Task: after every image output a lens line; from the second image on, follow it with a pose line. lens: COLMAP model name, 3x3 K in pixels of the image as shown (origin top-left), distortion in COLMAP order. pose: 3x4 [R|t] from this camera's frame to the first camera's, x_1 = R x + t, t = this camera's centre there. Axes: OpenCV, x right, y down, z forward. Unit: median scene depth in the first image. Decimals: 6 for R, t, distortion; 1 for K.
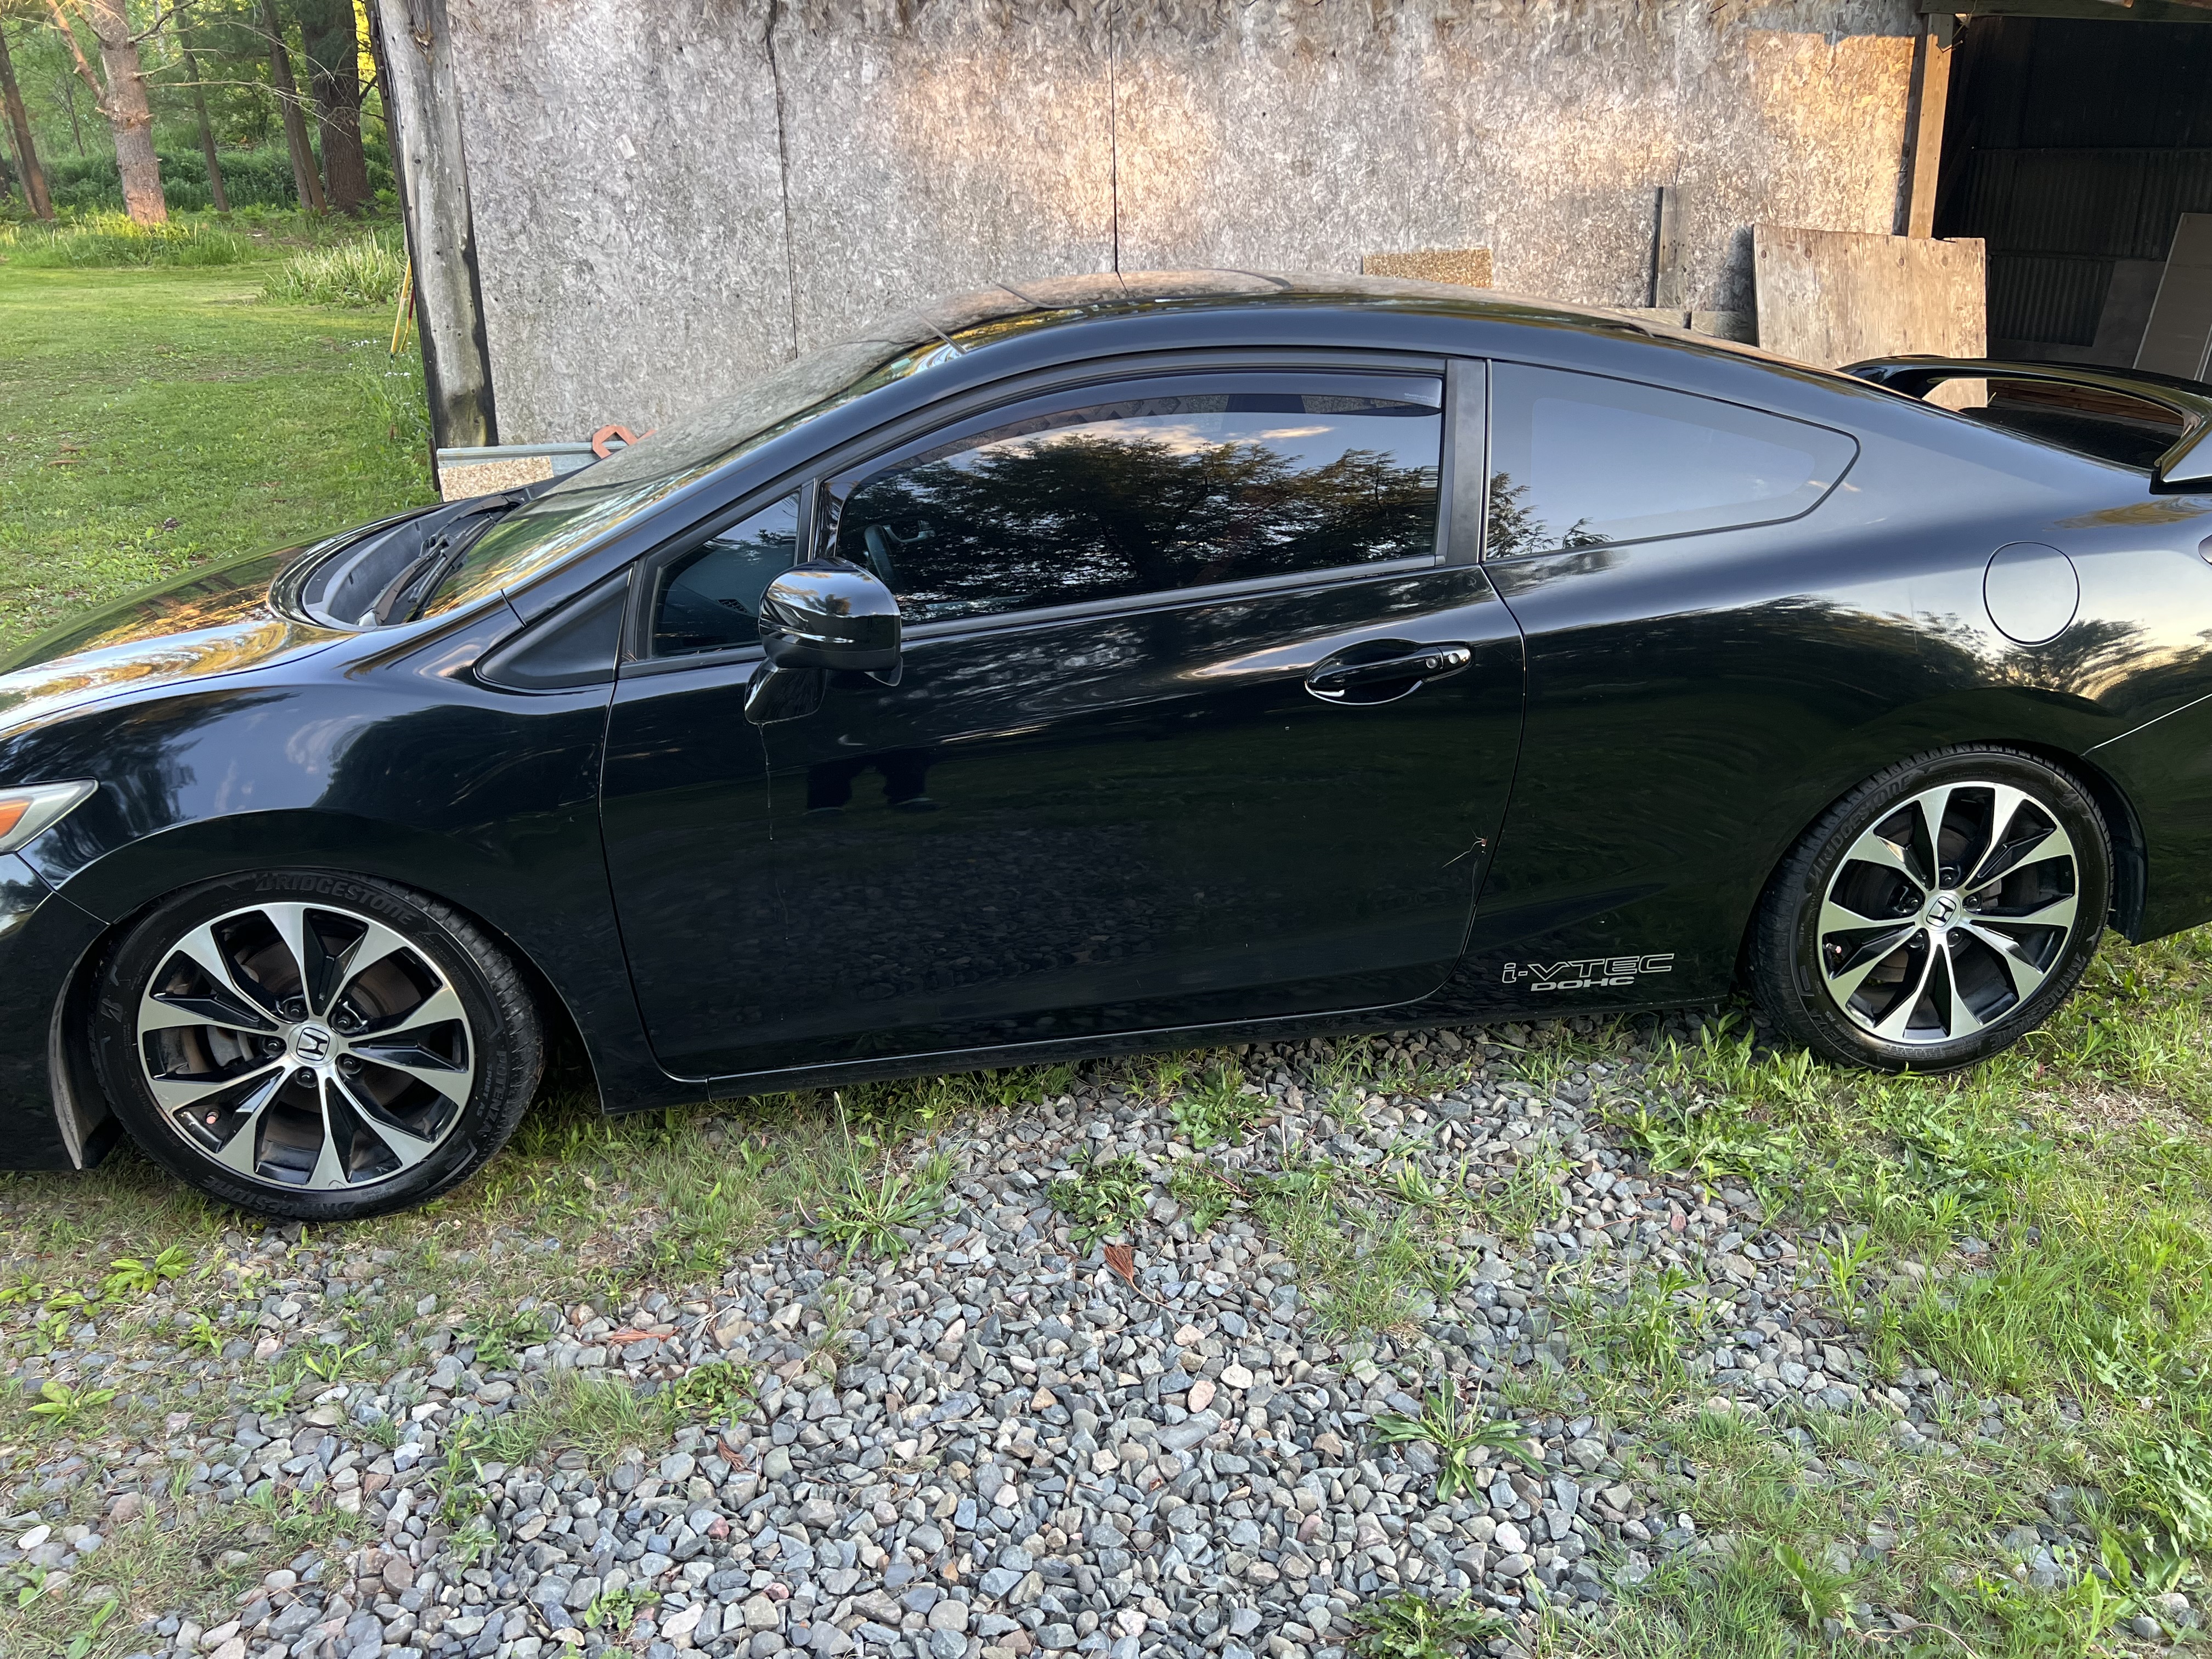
lens RADIAL K [[1687.2, 0, 1106.0], [0, 1687.2, 829.5], [0, 0, 1]] dist [0.028915, 0.006650]
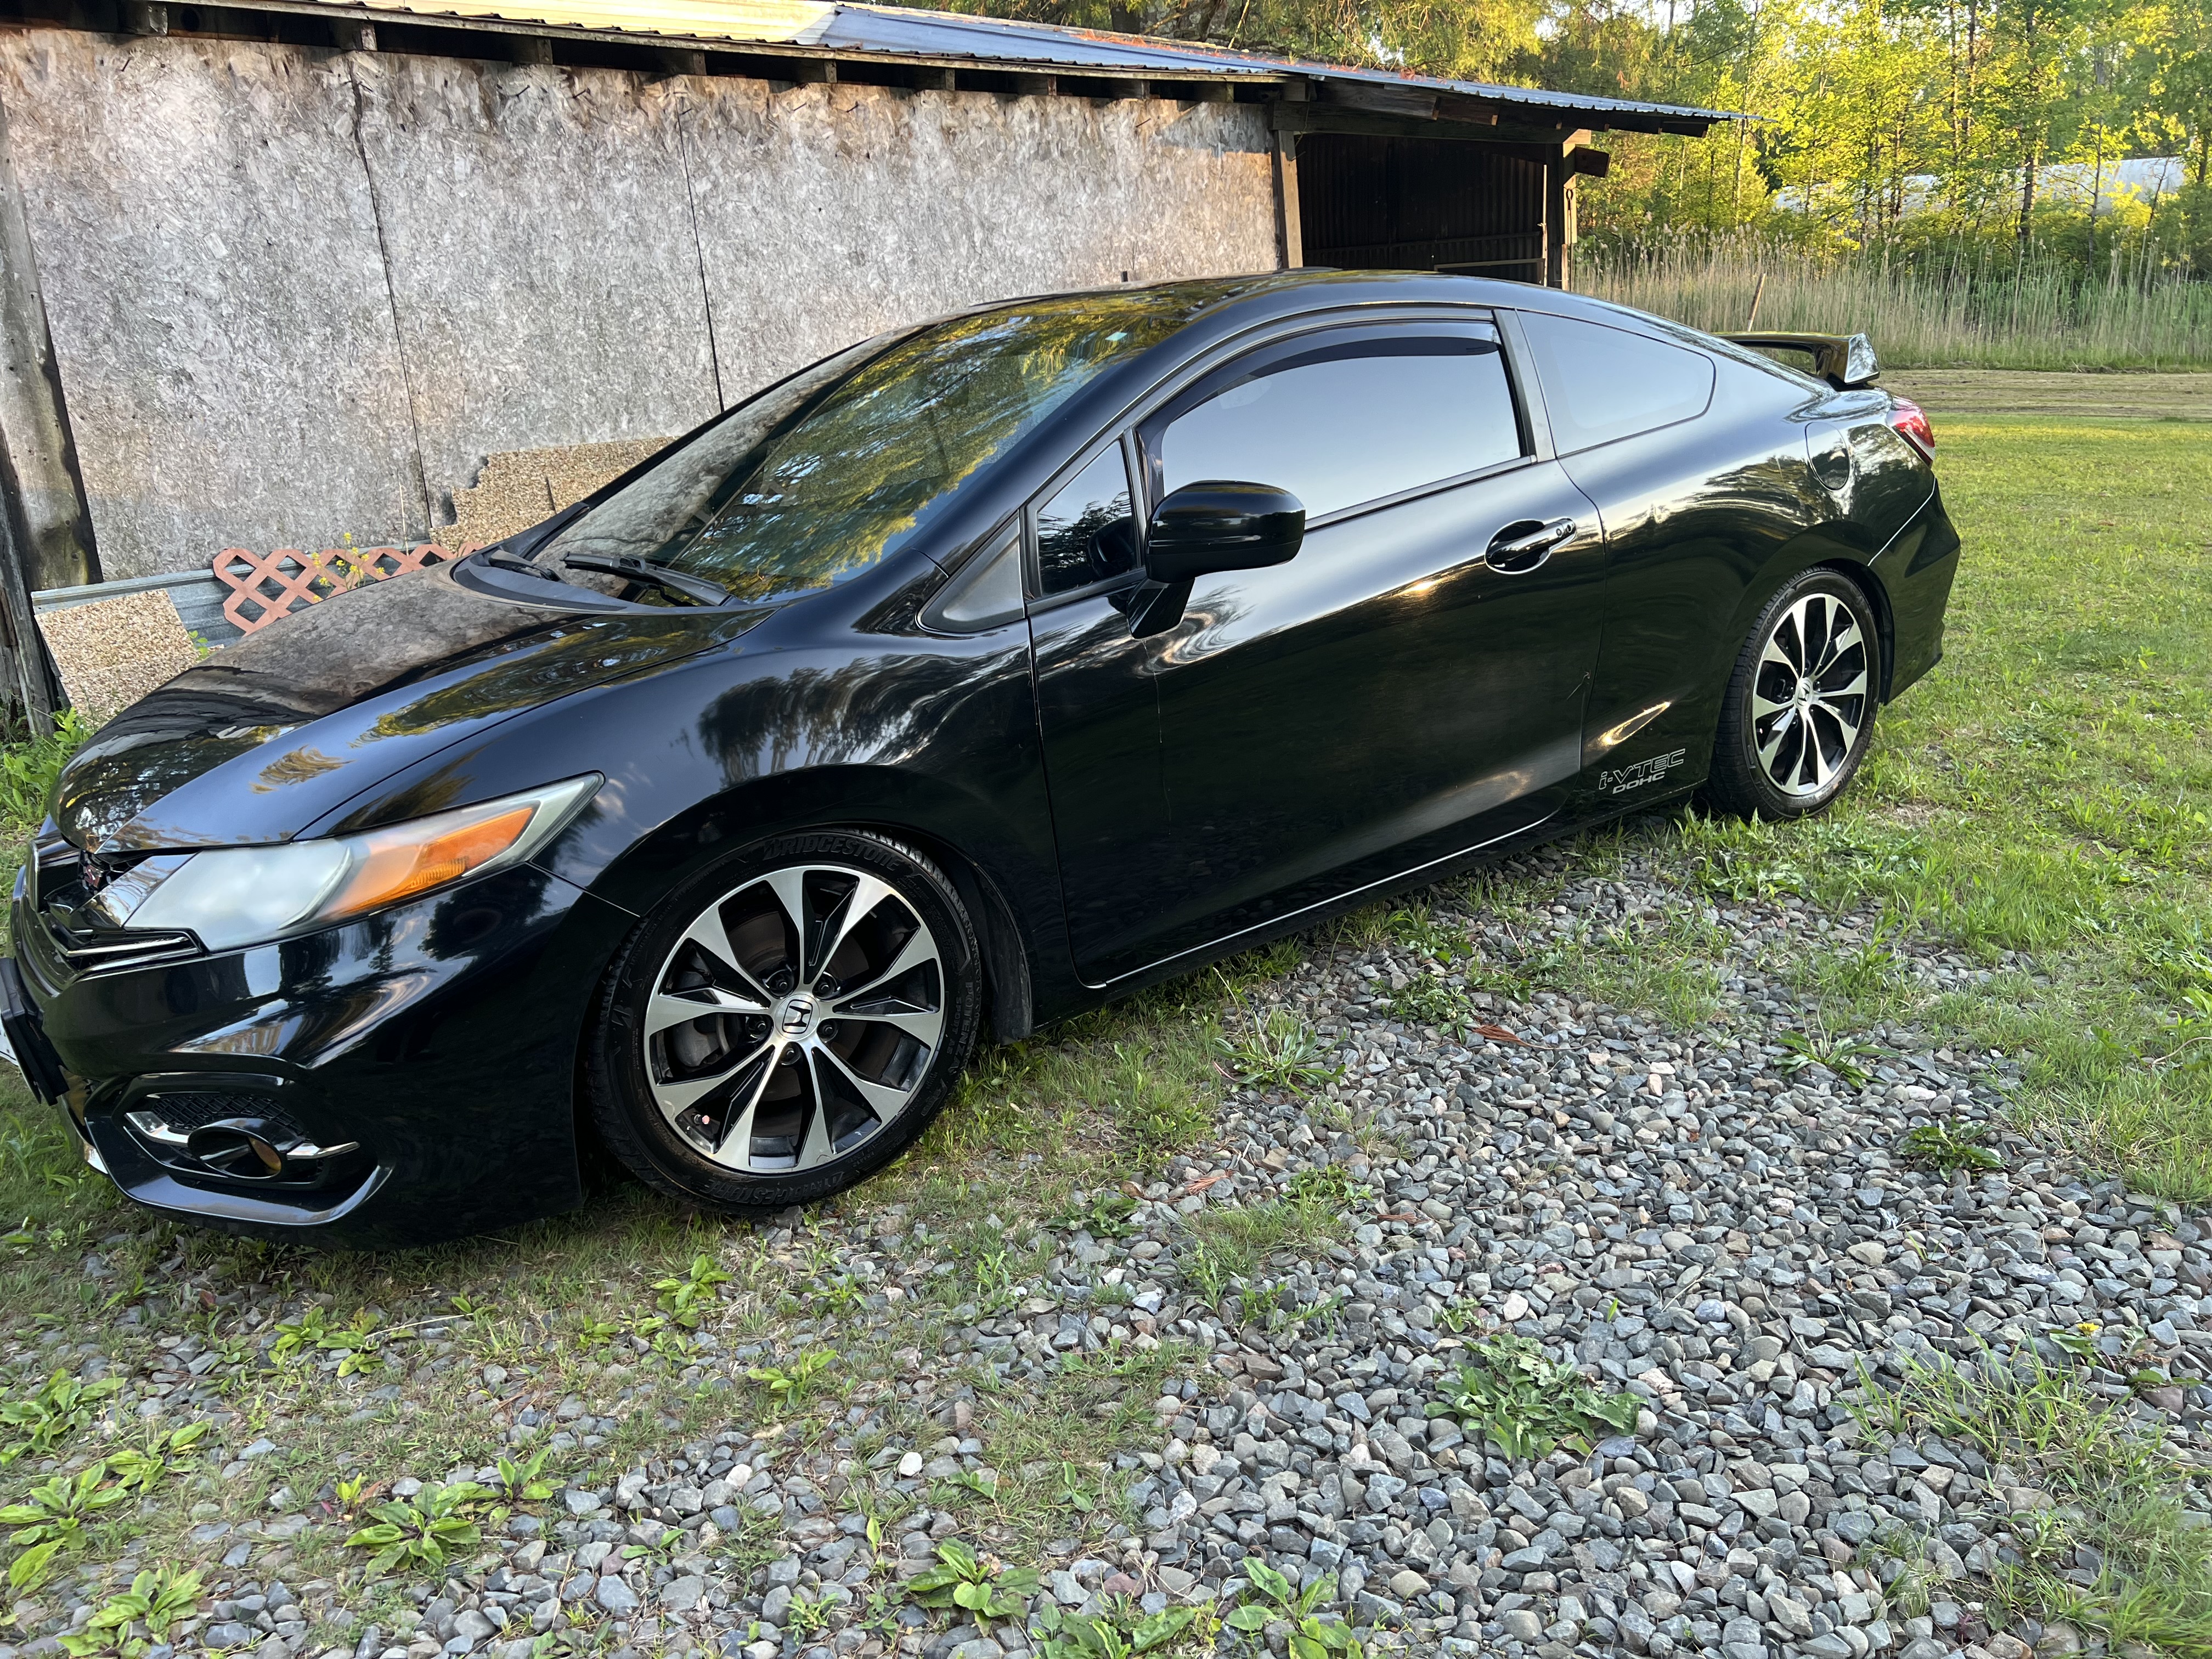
lens RADIAL K [[1700.6, 0, 1106.0], [0, 1700.6, 829.5], [0, 0, 1]] dist [0.060239, -0.052589]
pose [[0.879323, -0.179223, 0.441215, -0.322336], [0.216878, 0.975536, -0.035962, 0.041562], [-0.423976, 0.127312, 0.896681, 0.003210]]
